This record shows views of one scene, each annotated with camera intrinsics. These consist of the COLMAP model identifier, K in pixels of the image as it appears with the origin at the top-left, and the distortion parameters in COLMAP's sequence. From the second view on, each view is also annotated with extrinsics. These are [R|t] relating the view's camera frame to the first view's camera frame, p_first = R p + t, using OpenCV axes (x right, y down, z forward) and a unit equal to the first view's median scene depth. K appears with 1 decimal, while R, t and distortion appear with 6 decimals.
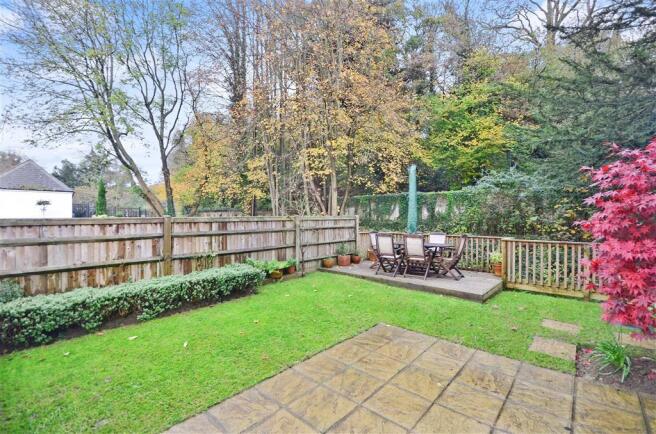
lens RADIAL K [[288.7, 0, 332.6], [0, 288.7, 216.8], [0, 0, 1]] dist [0.004503, 0.000267]
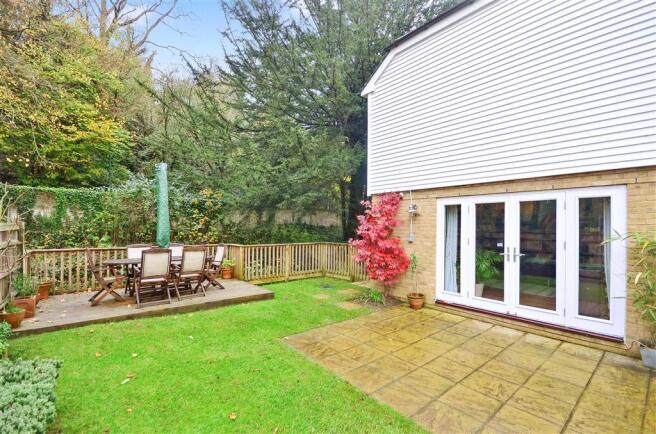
lens RADIAL K [[288.7, 0, 332.0], [0, 288.7, 223.7], [0, 0, 1]] dist [0.004503, 0.000267]
pose [[0.141136, 0.010241, 0.989937, -0.846871], [-0.015237, 0.999851, -0.008171, -0.013123], [-0.989873, -0.013930, 0.141271, 0.773576]]
